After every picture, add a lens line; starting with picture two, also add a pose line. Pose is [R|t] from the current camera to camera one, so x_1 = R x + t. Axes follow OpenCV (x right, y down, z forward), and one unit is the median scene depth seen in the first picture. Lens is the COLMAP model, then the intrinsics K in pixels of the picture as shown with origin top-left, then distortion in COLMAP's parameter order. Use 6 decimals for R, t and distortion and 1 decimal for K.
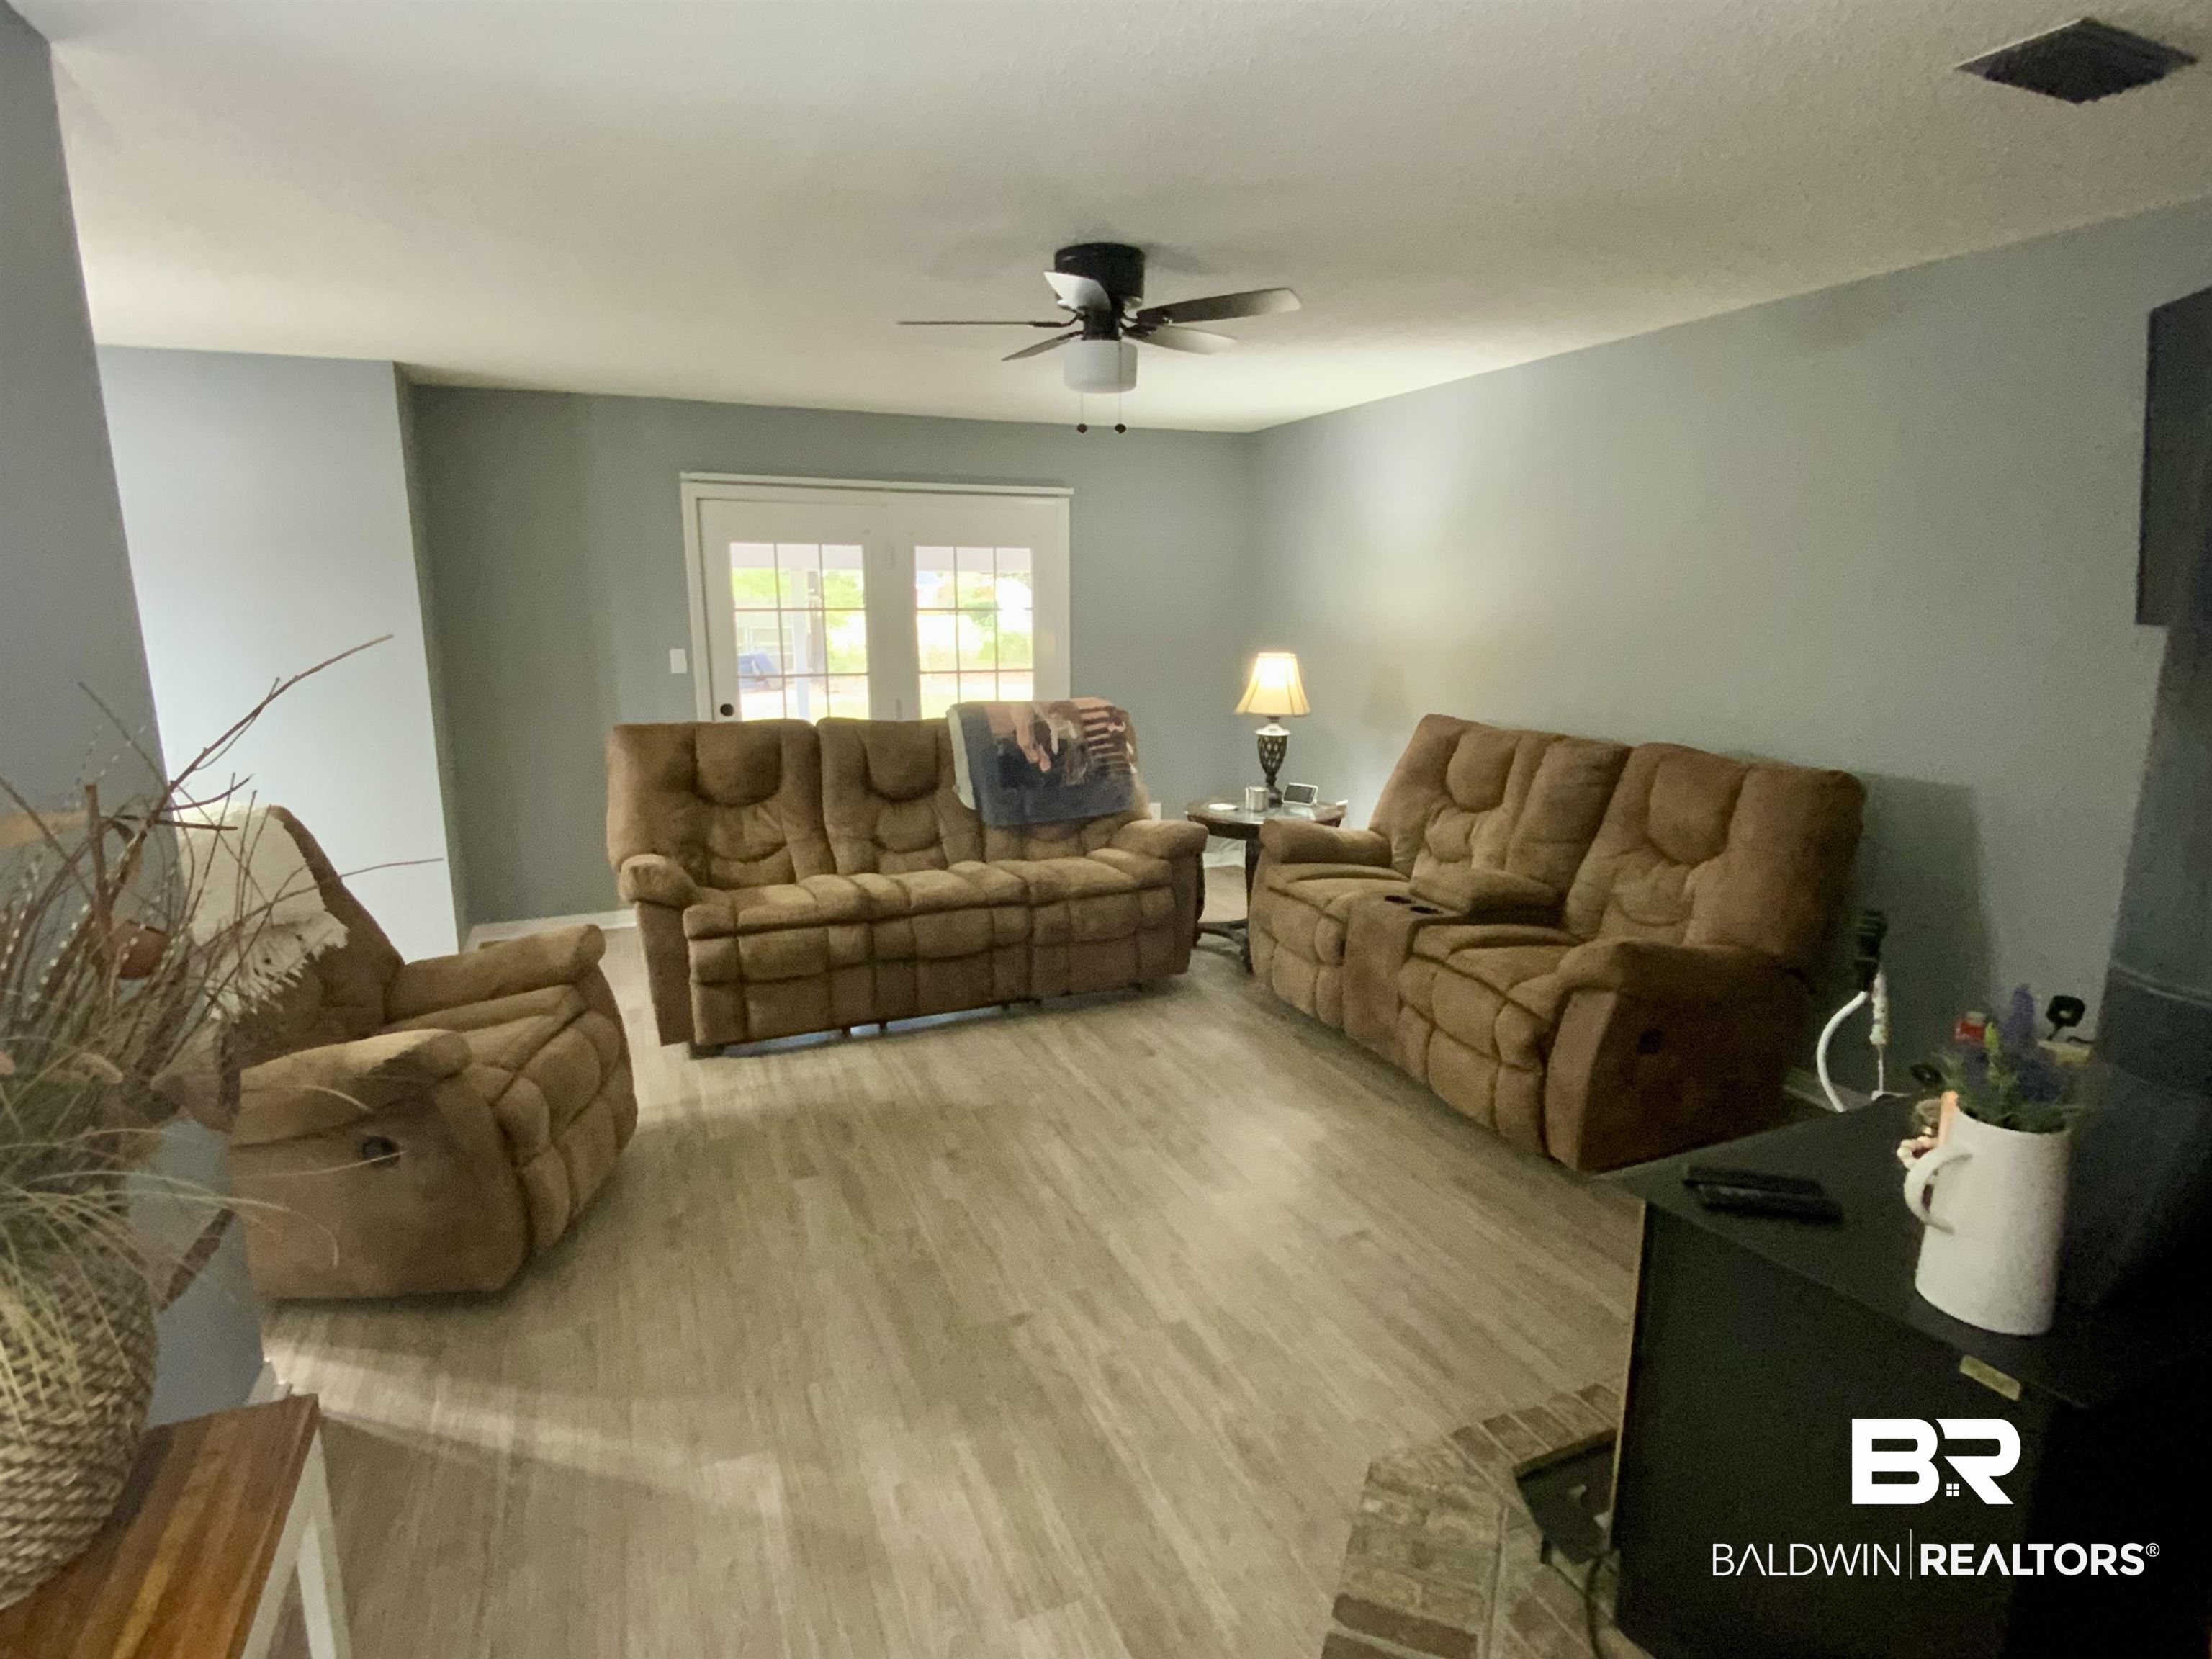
lens RADIAL K [[1167.4, 0, 1106.0], [0, 1167.4, 829.5], [0, 0, 1]] dist [0.000292, -0.000006]
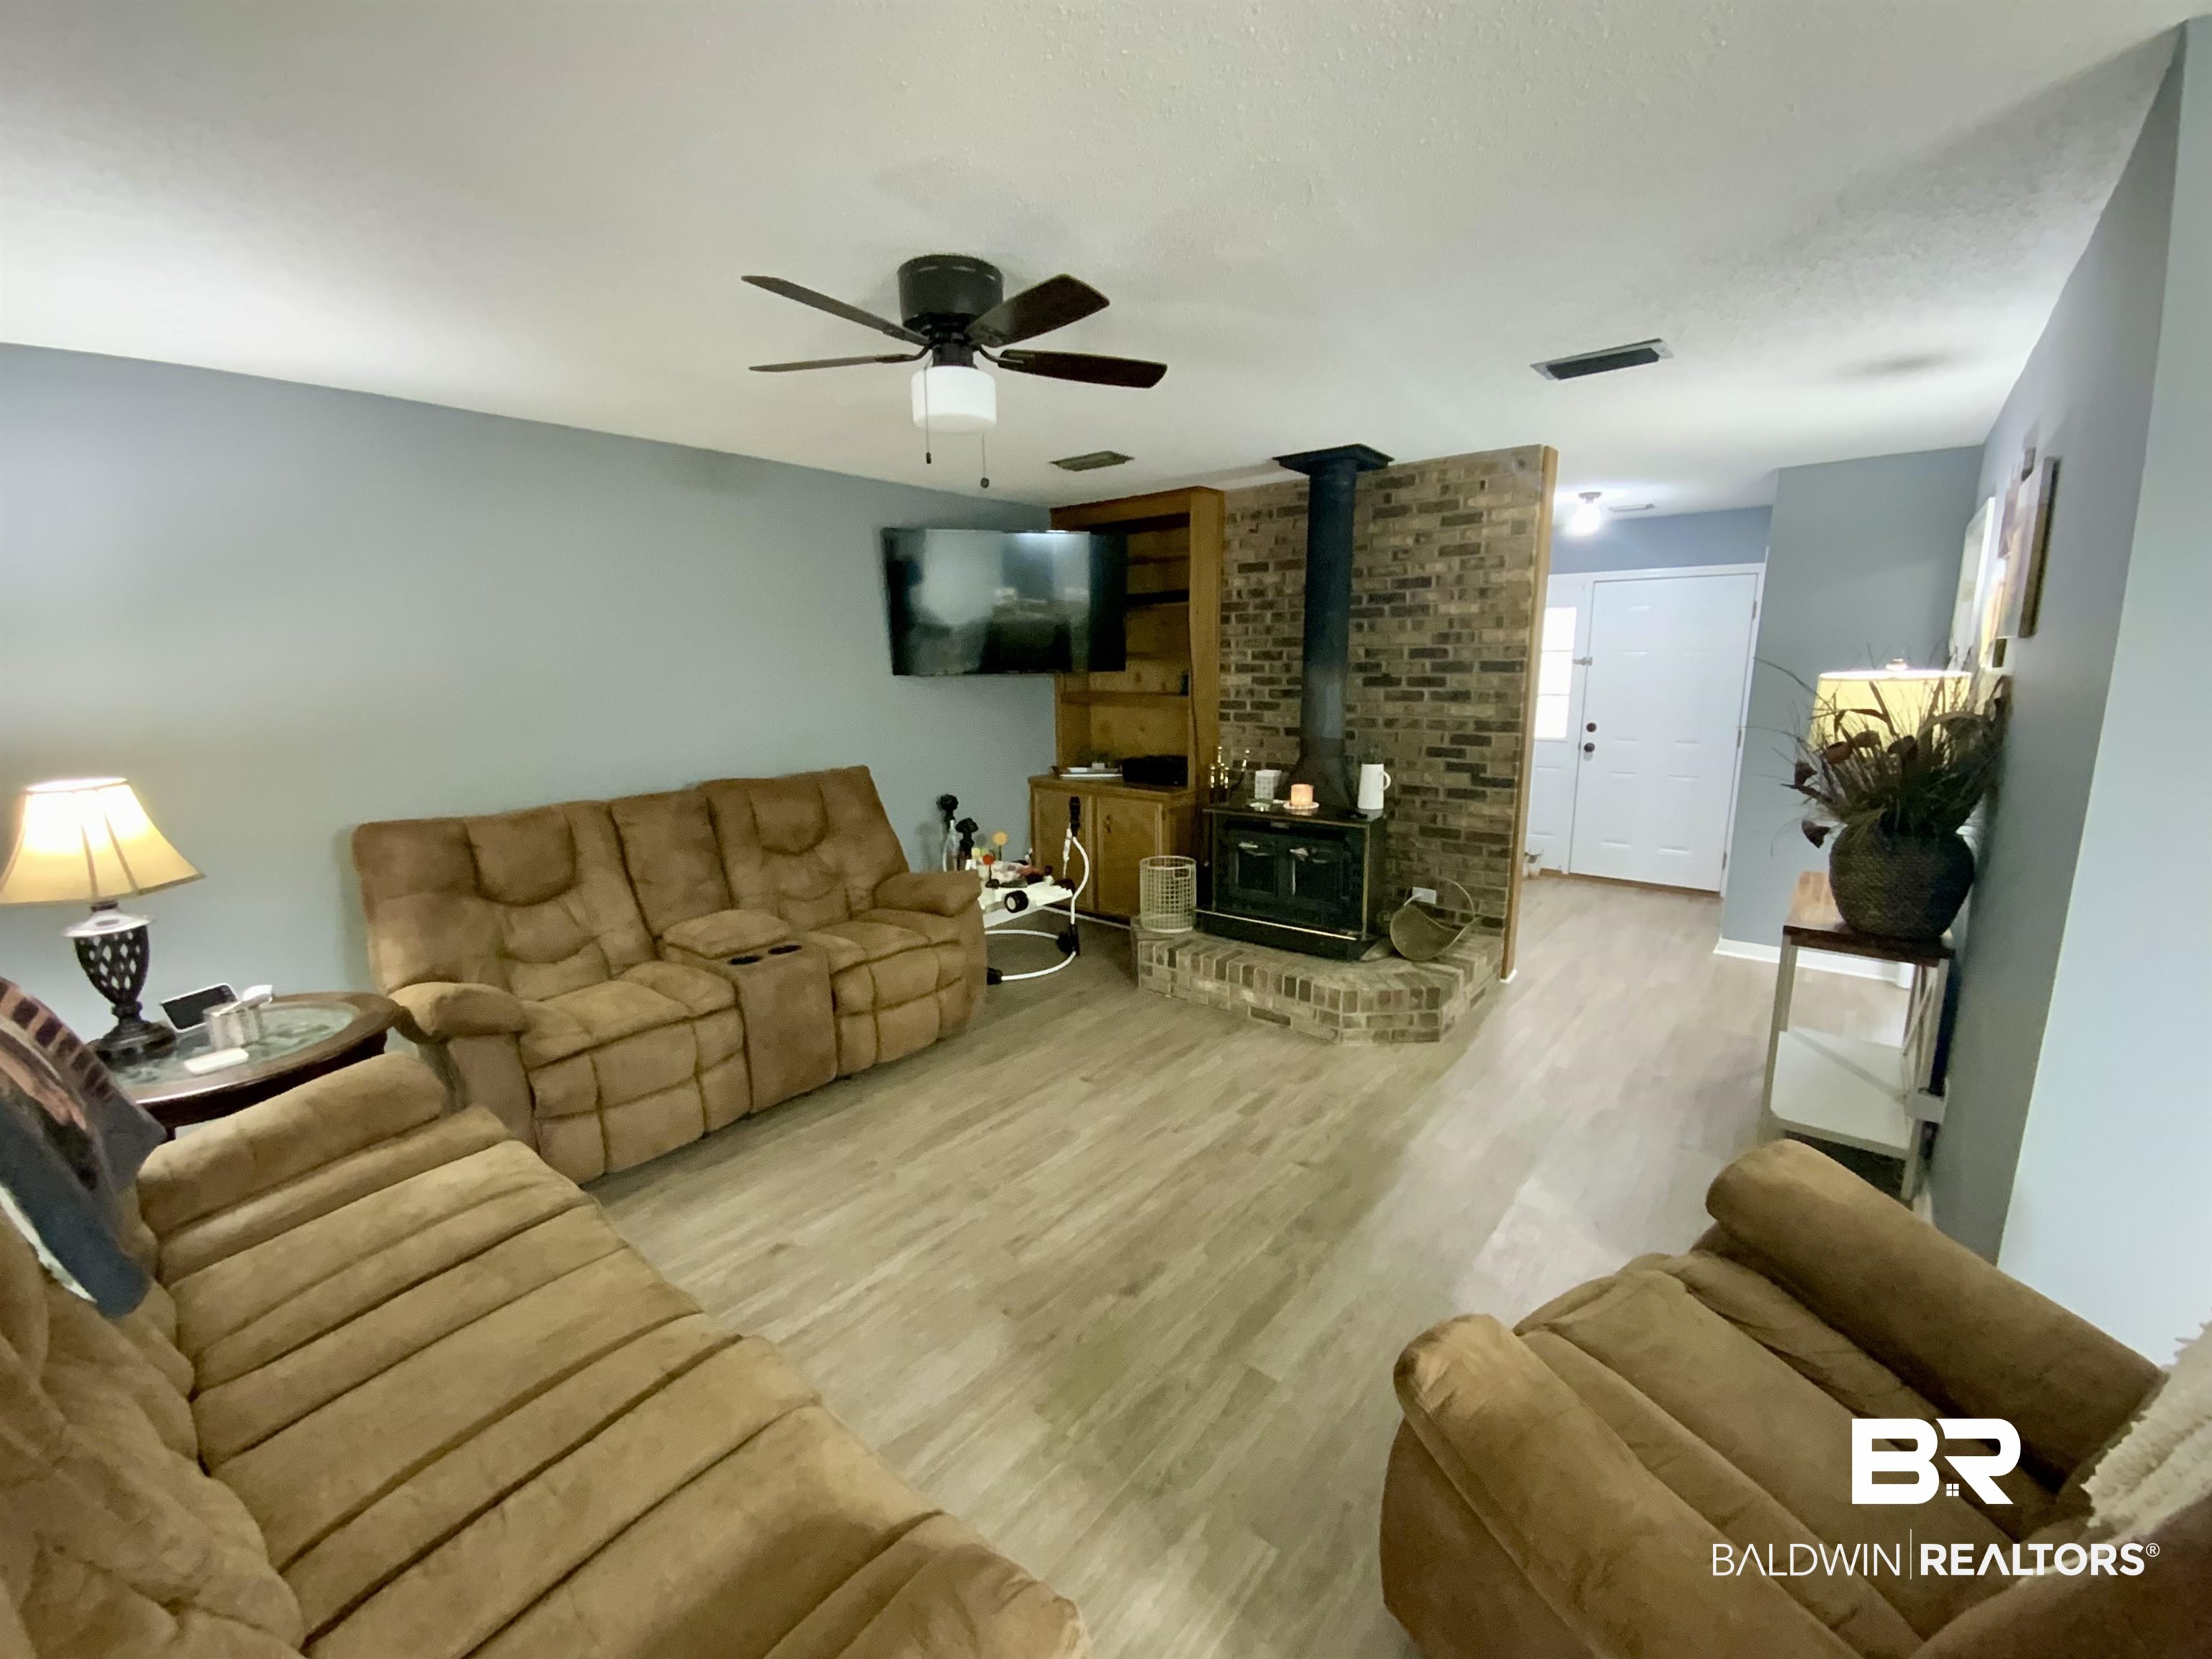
lens RADIAL K [[890.0, 0, 1099.7], [0, 890.0, 834.4], [0, 0, 1]] dist [0.038166, -0.027727]
pose [[-0.452849, -0.166550, 0.875893, -0.570055], [0.191650, 0.941250, 0.278063, -0.205787], [-0.870746, 0.293785, -0.394325, 1.029317]]
